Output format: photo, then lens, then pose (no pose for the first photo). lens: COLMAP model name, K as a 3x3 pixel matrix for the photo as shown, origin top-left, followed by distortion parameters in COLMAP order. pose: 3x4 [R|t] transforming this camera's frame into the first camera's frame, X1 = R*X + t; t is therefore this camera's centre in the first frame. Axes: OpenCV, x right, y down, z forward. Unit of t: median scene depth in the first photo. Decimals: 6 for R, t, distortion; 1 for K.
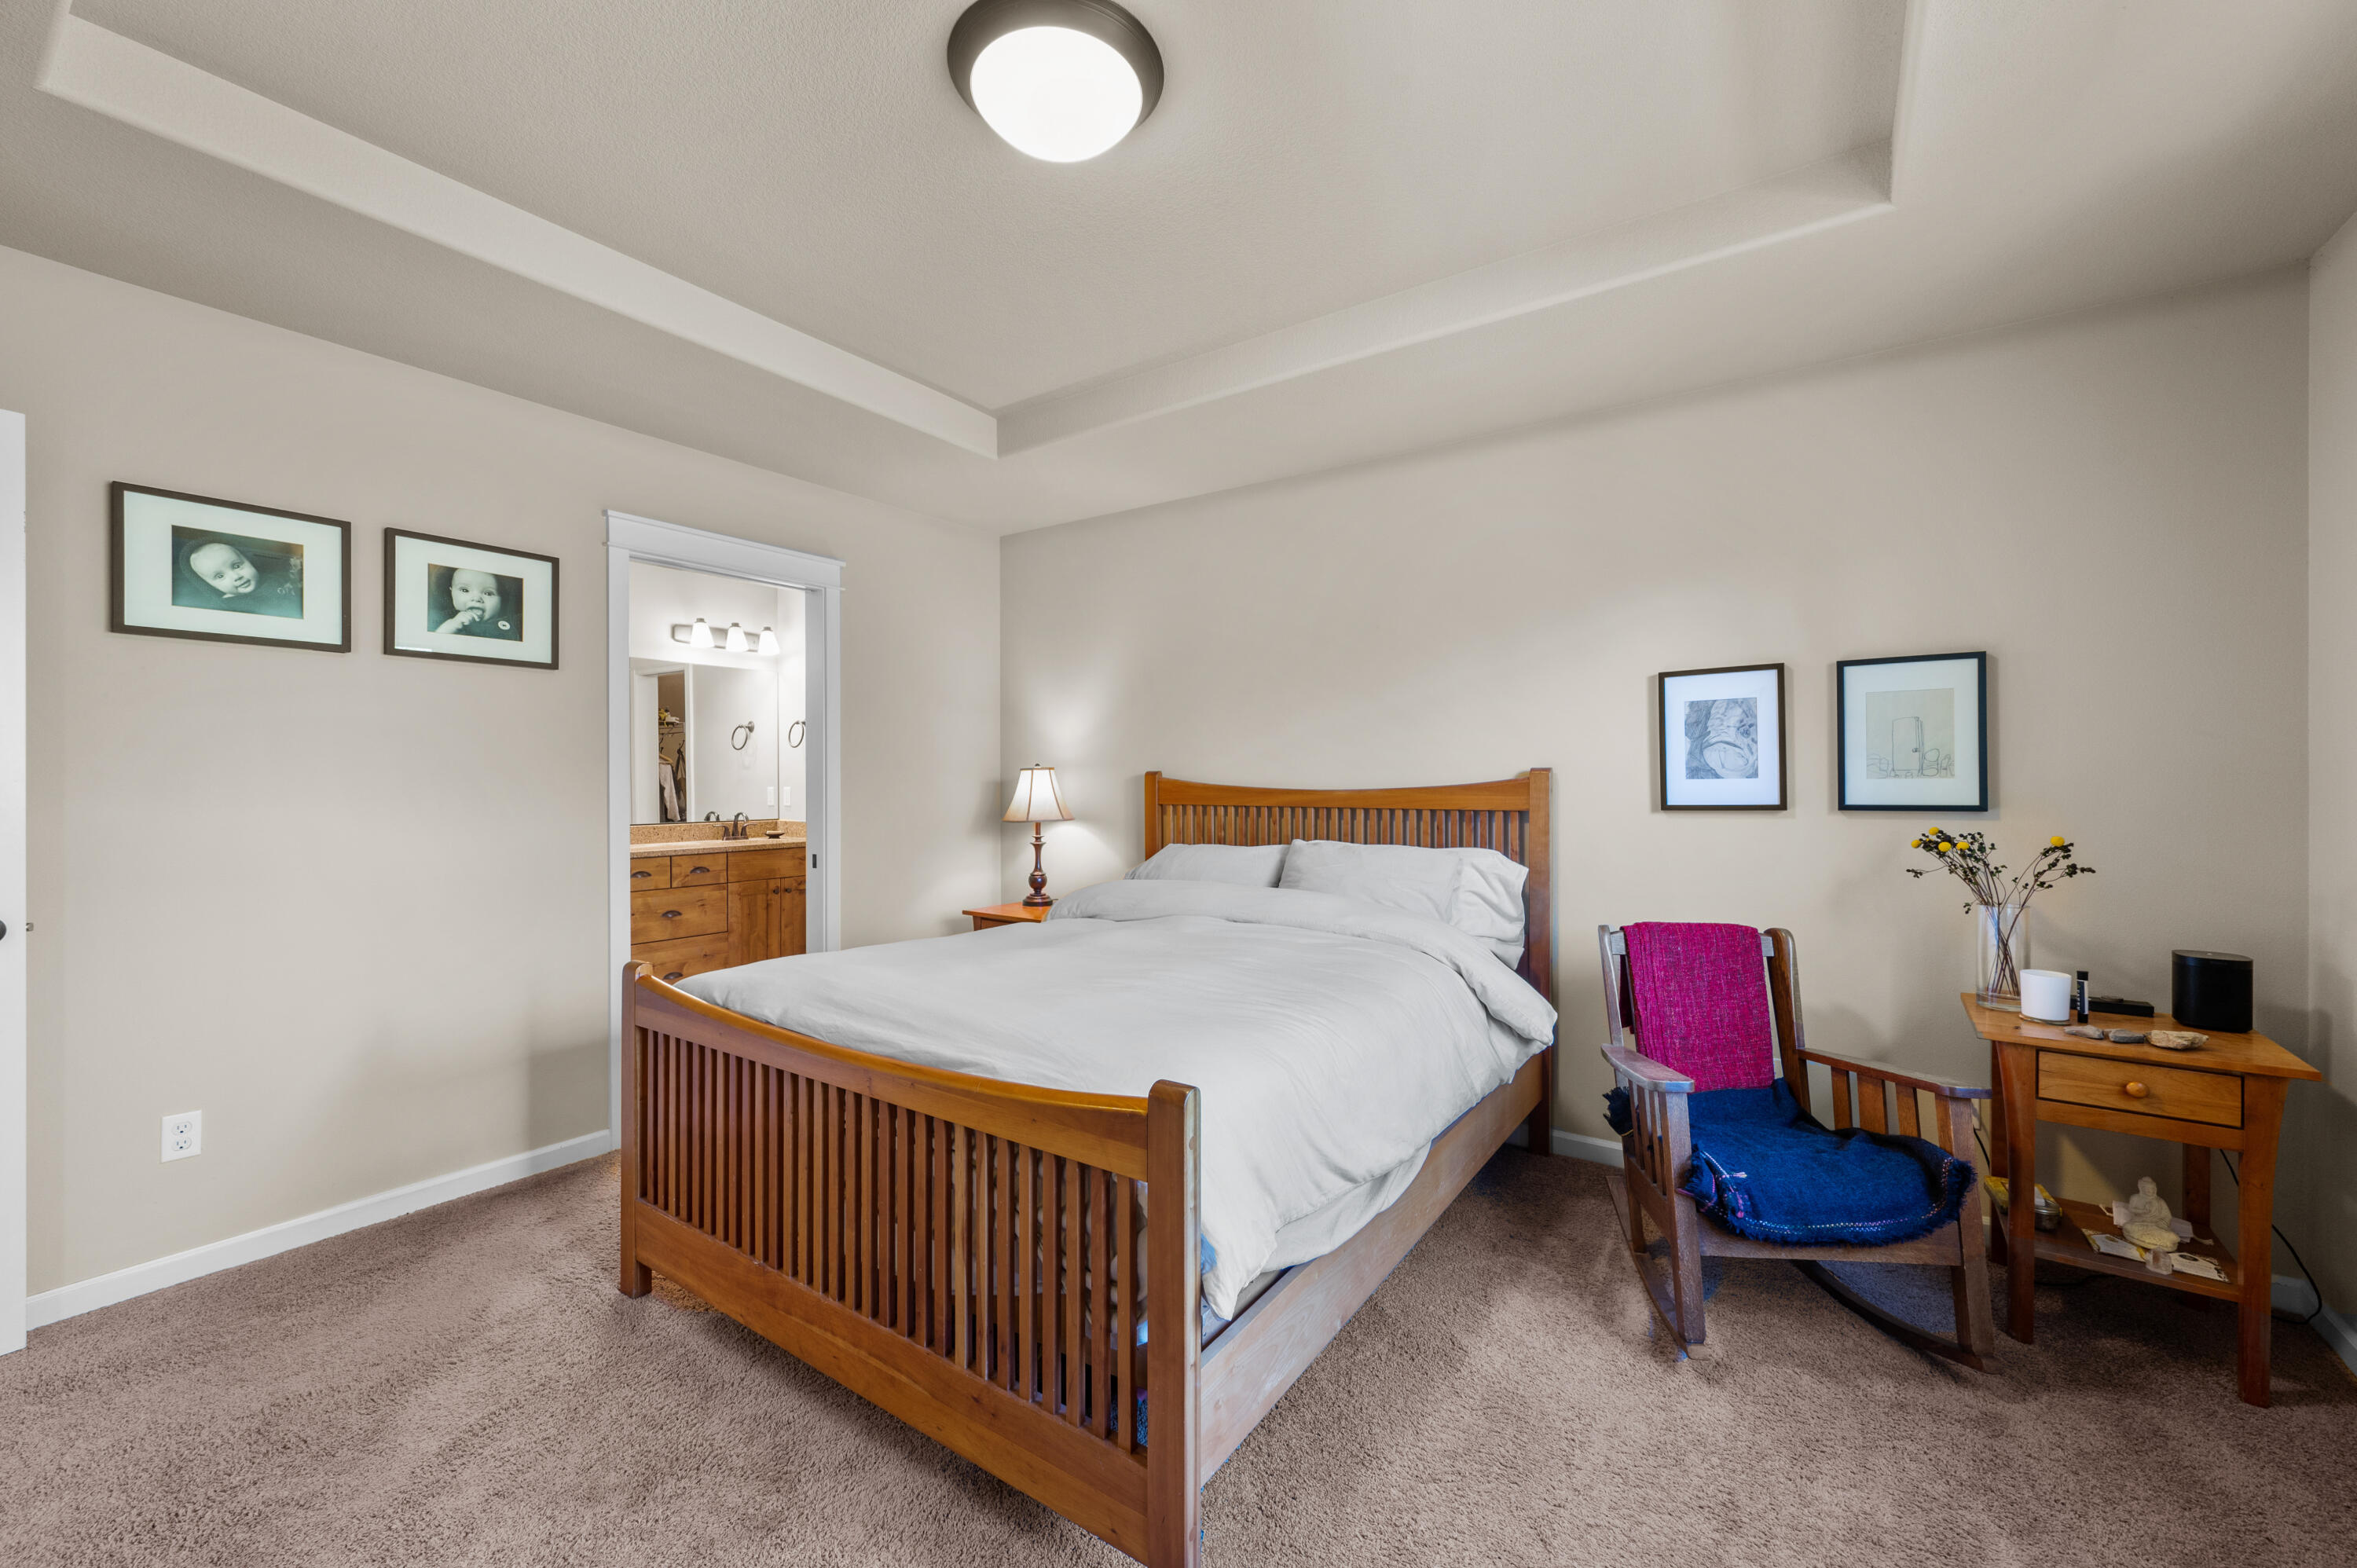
lens RADIAL K [[939.9, 0, 1180.2], [0, 939.9, 782.8], [0, 0, 1]] dist [-0.001848, 0.000281]
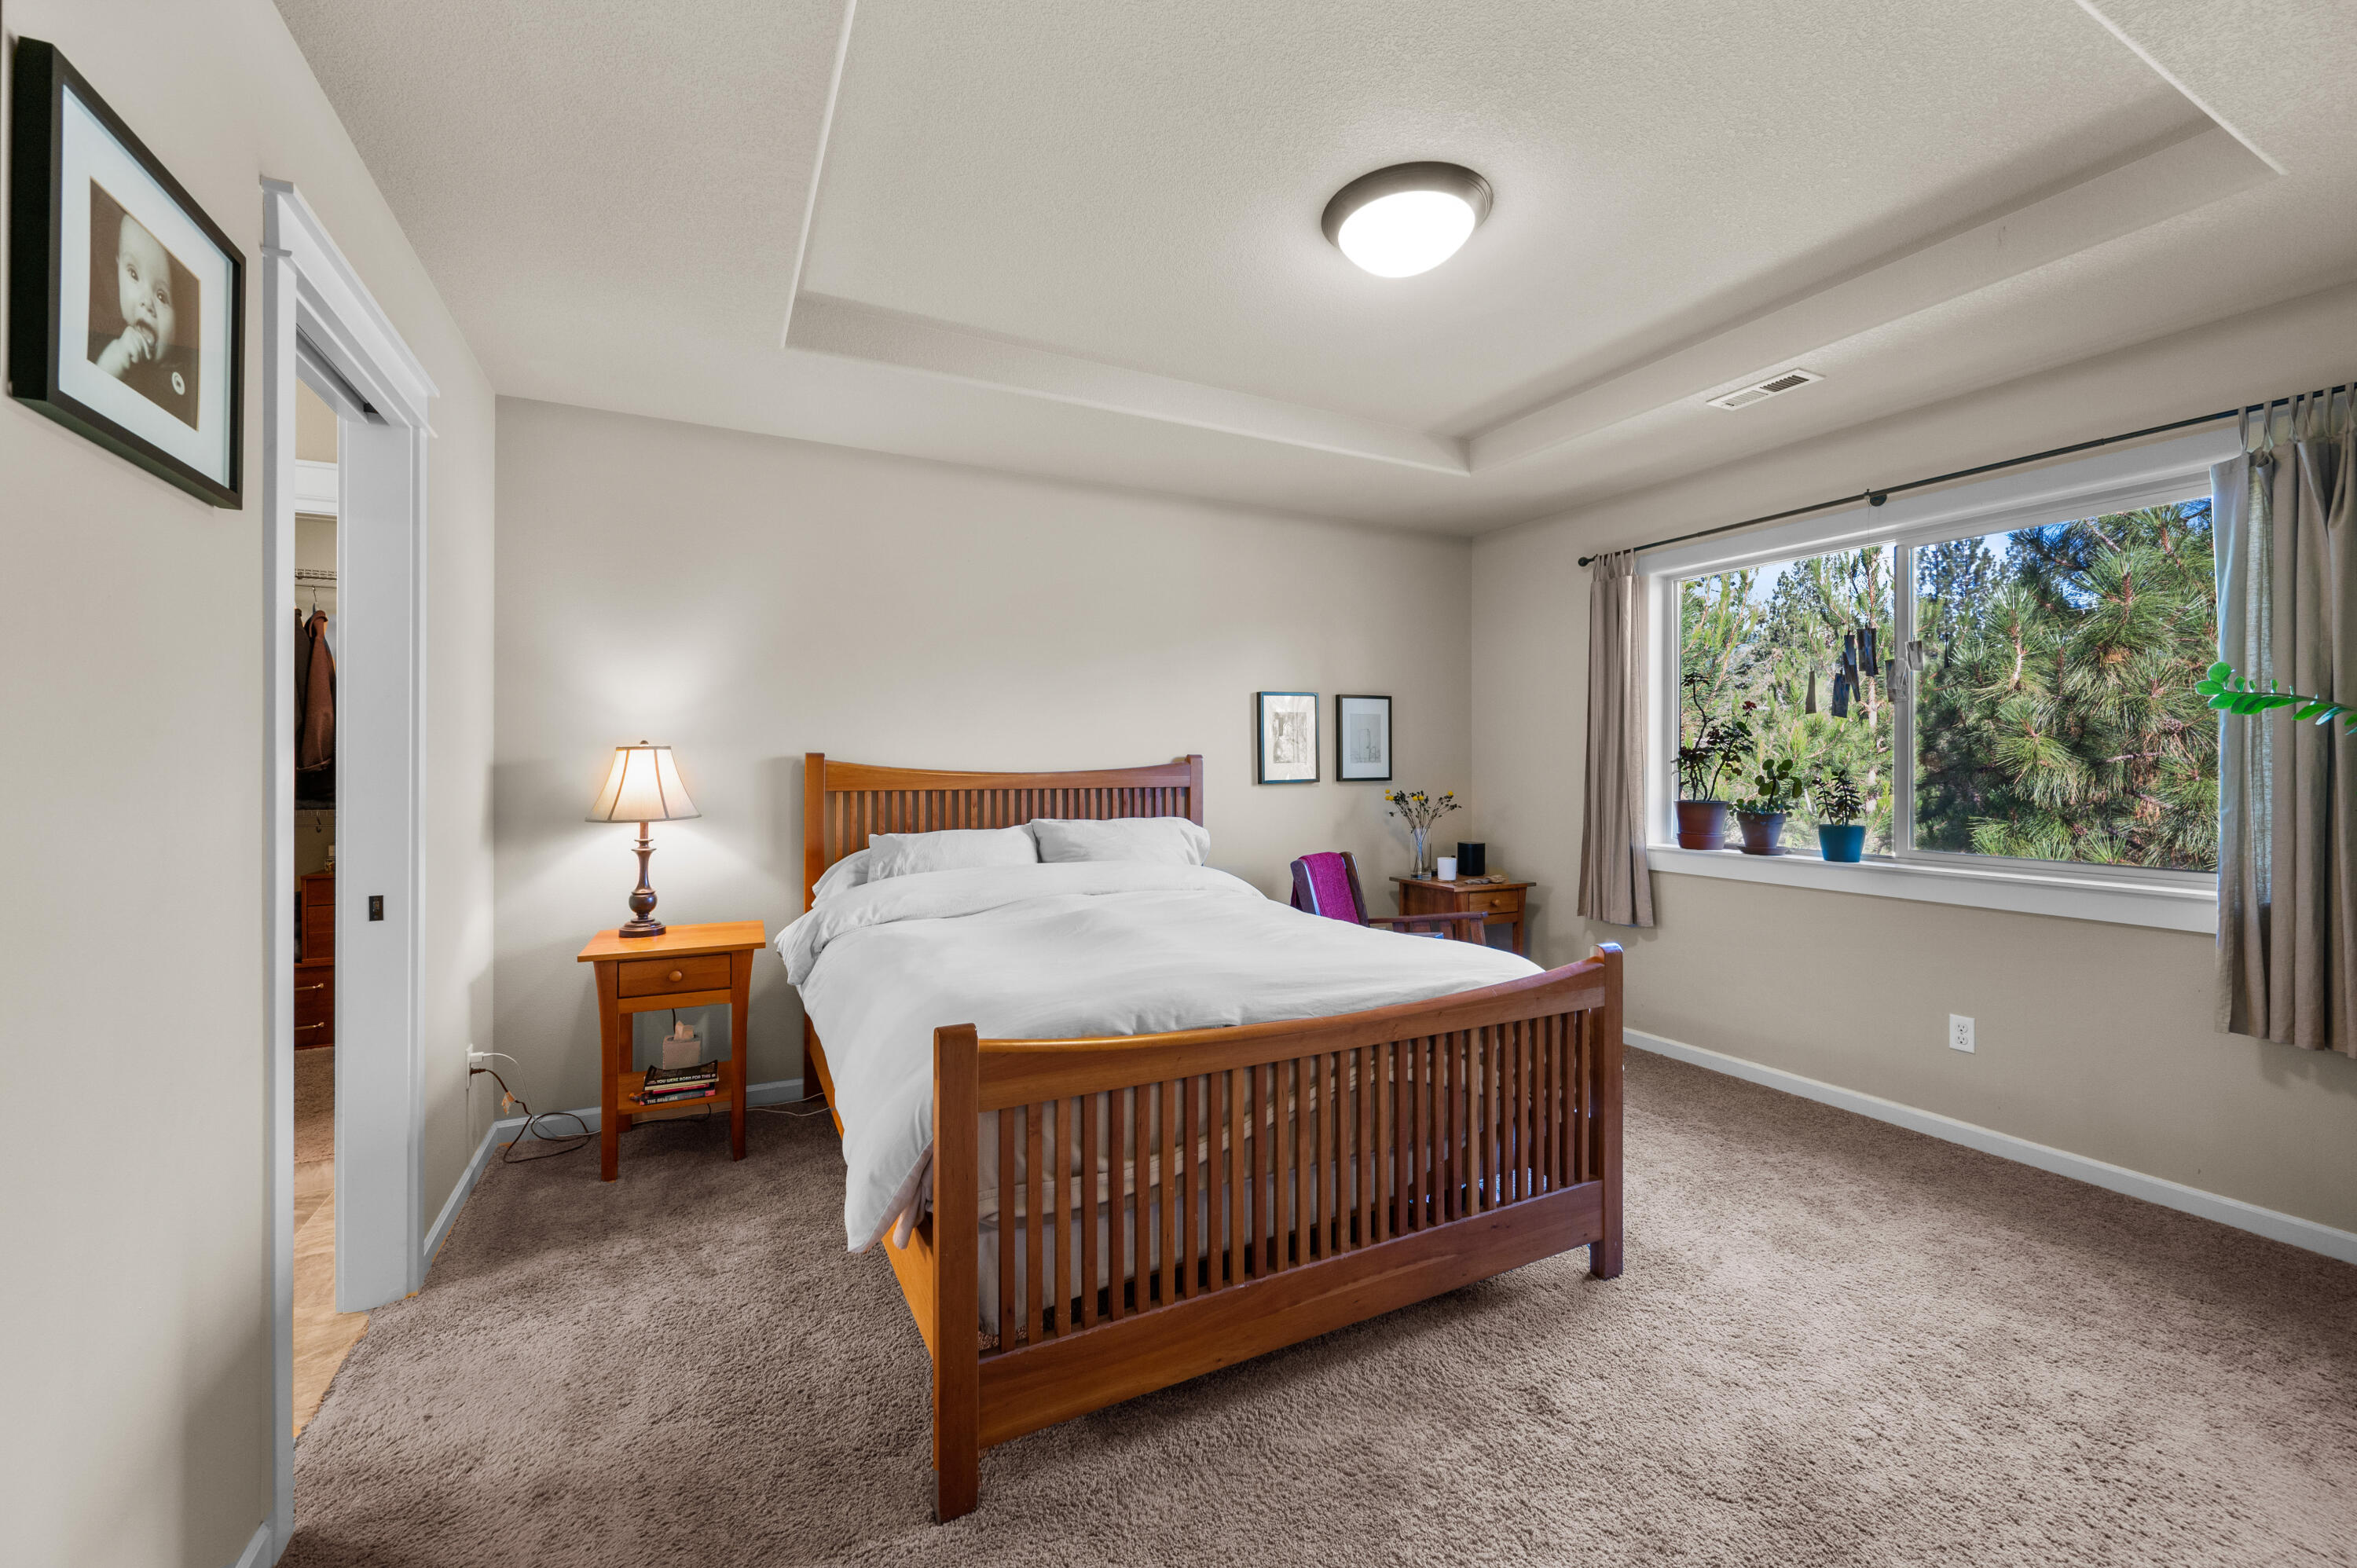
lens RADIAL K [[939.9, 0, 1180.5], [0, 939.9, 767.2], [0, 0, 1]] dist [-0.001848, 0.000281]
pose [[0.468868, -0.001024, 0.883268, -0.790353], [0.004397, 0.999990, -0.001175, 0.002733], [-0.883258, 0.004435, 0.468867, 0.378625]]
